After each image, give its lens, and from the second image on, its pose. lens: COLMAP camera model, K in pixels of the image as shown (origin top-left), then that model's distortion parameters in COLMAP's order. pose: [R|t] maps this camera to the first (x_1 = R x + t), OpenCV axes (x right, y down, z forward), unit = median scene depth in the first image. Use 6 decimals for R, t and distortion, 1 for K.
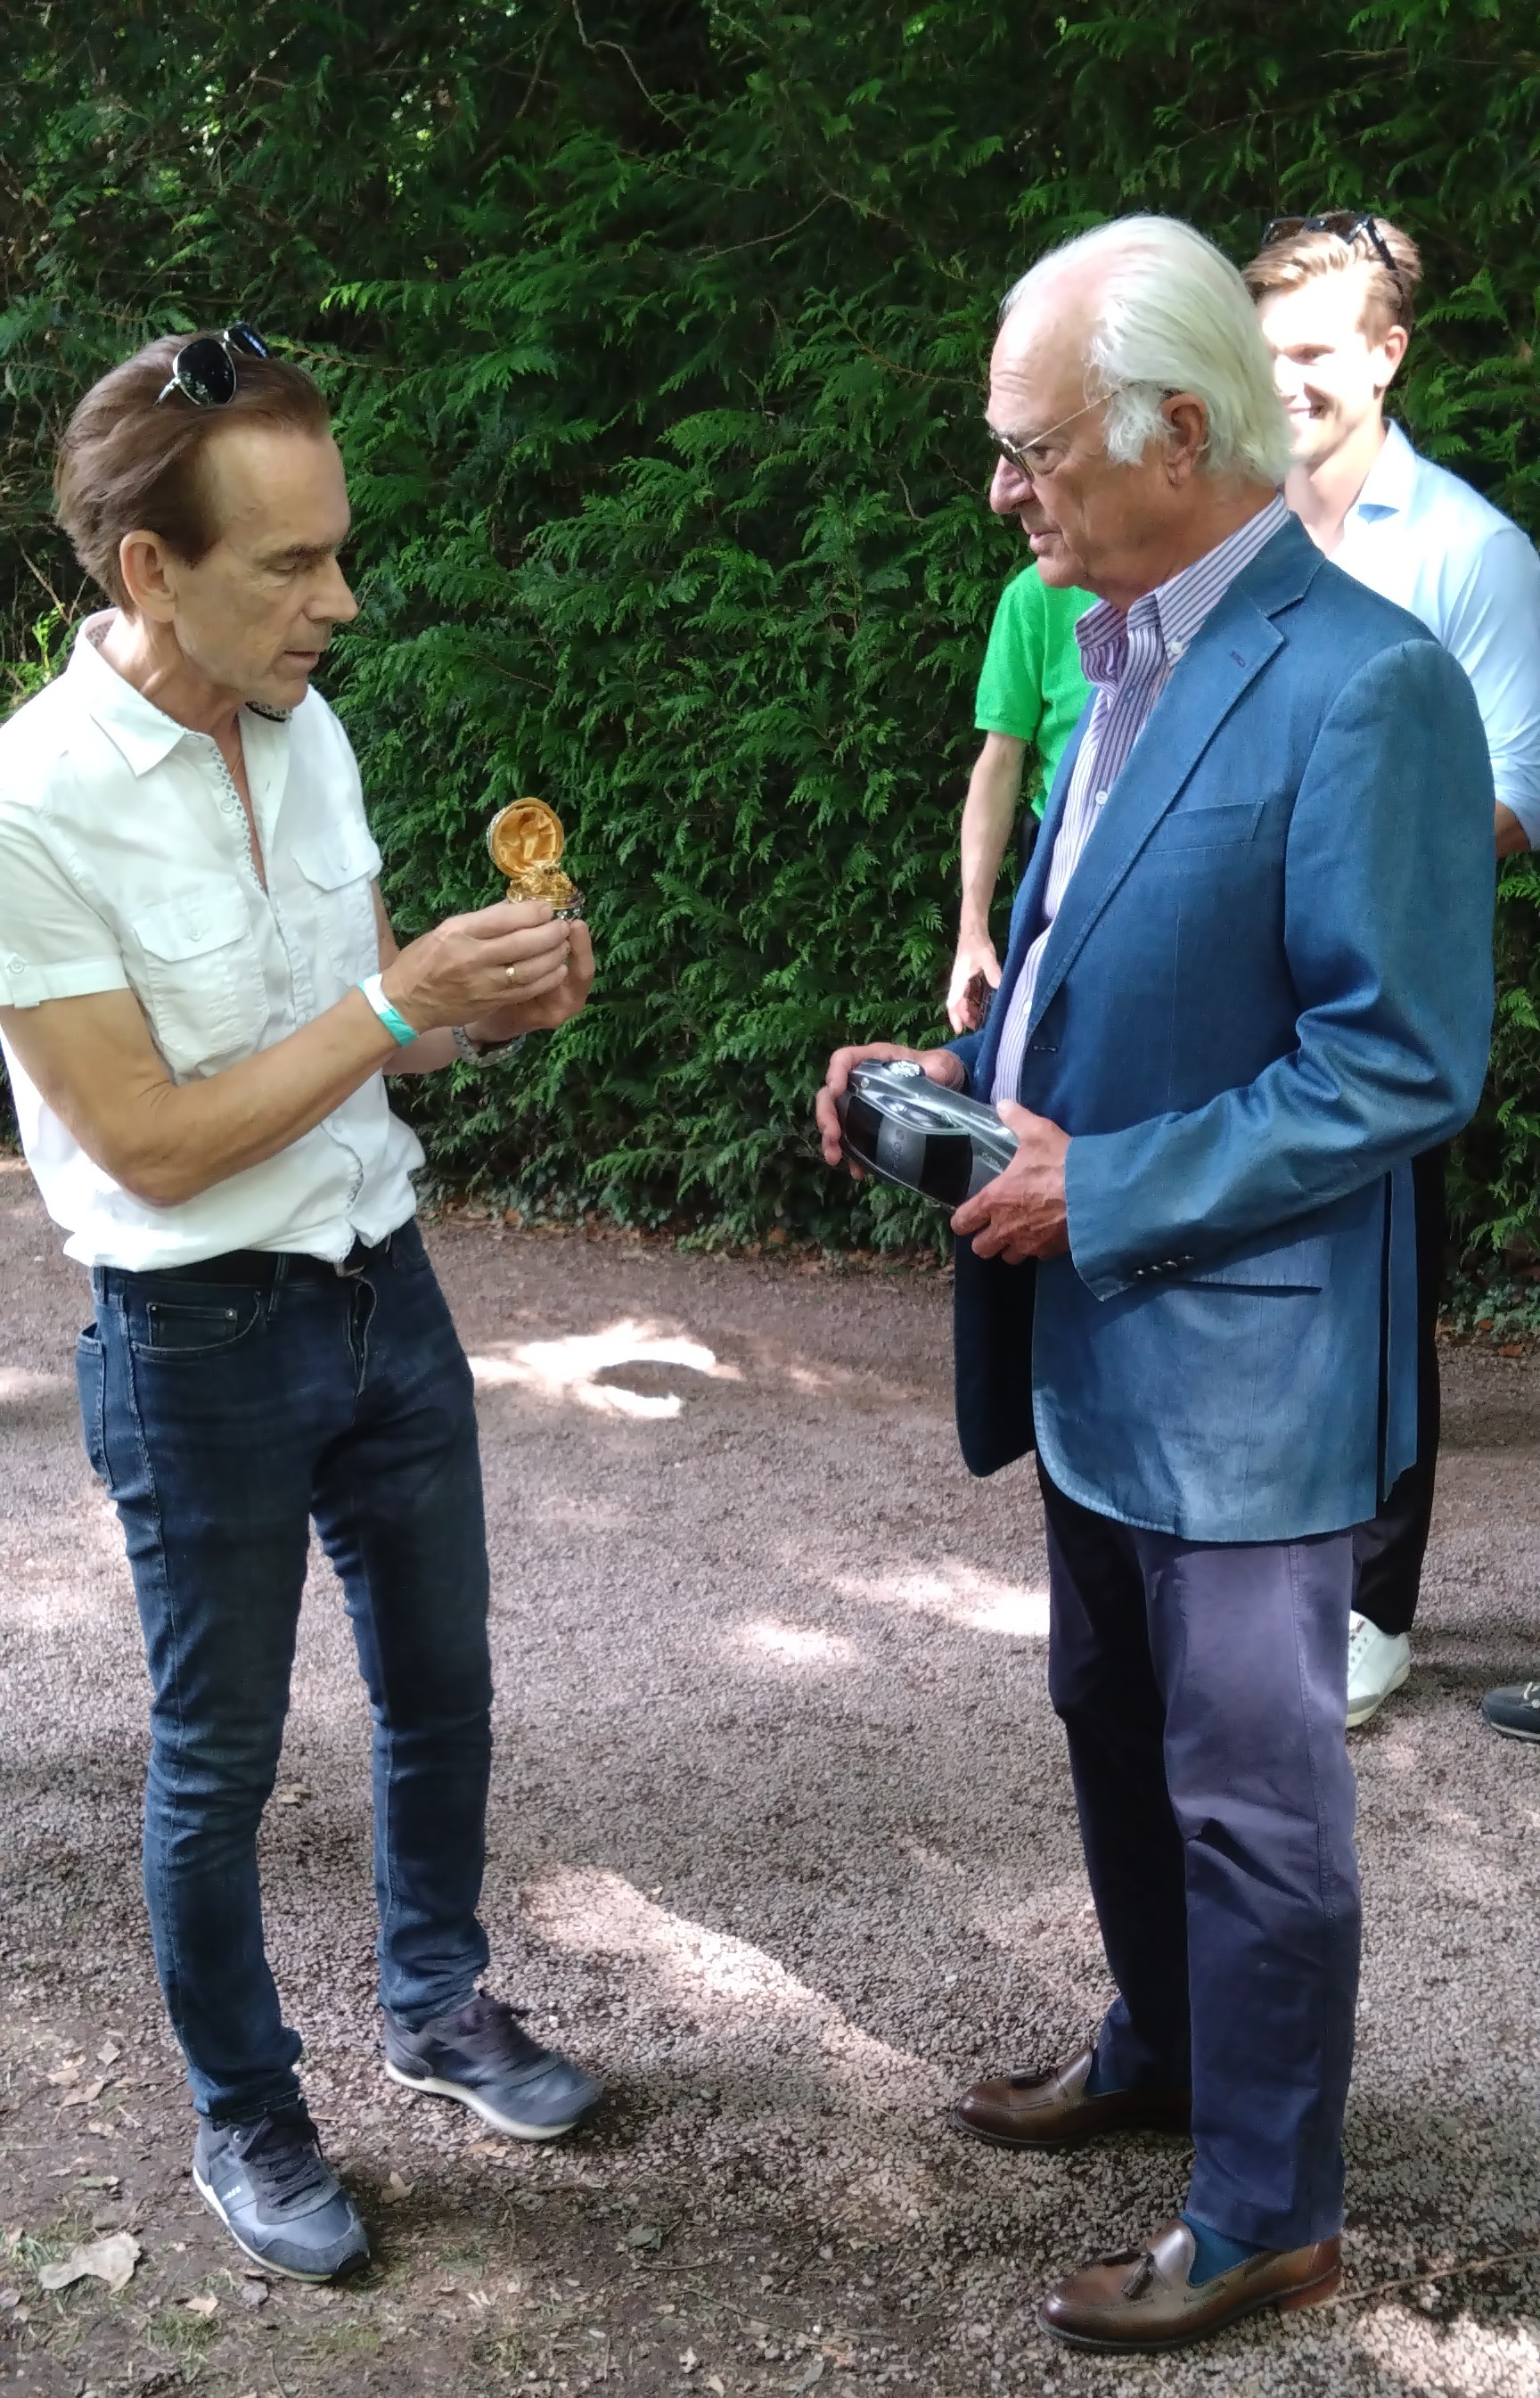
lens RADIAL K [[2905.6, 0, 778.8], [0, 2905.6, 1473.6], [0, 0, 1]] dist [0.146662, -0.375913]
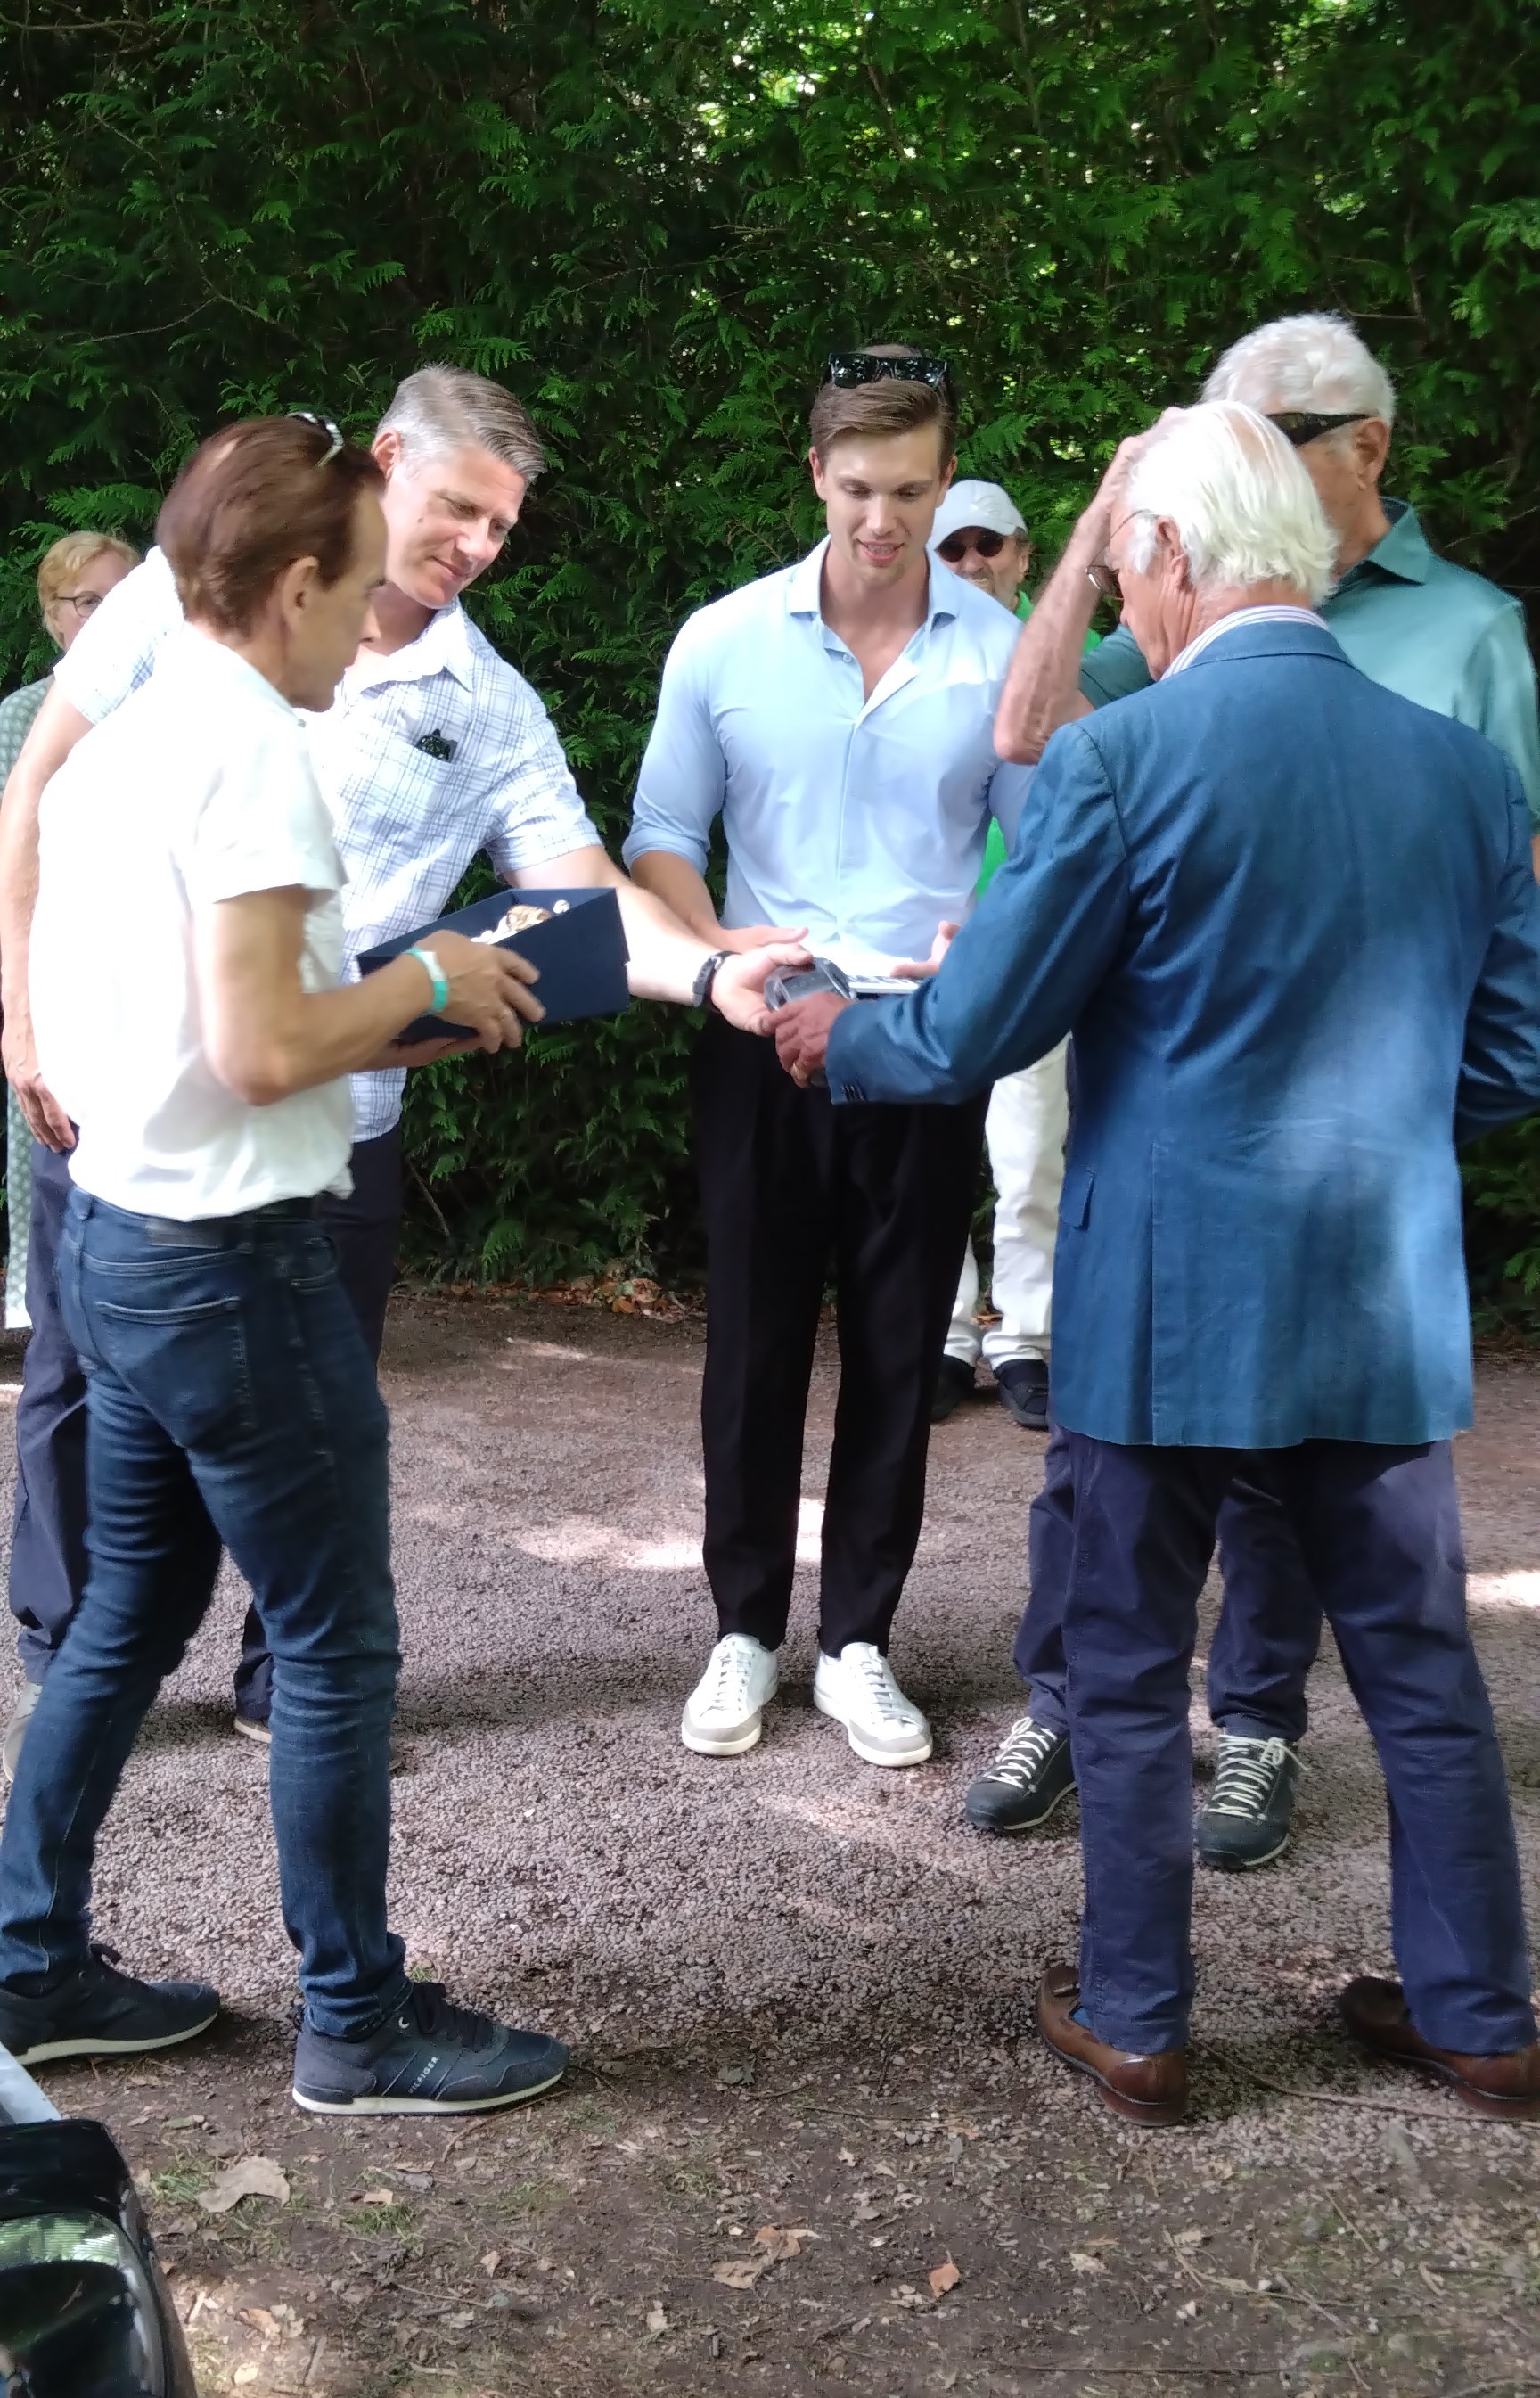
lens RADIAL K [[2939.8, 0, 807.4], [0, 2939.8, 1261.8], [0, 0, 1]] dist [0.126484, -0.323893]
pose [[0.911022, -0.040928, 0.410322, -0.461812], [0.083504, 0.992757, -0.086378, 0.052439], [-0.403814, 0.112956, 0.907841, -0.065206]]
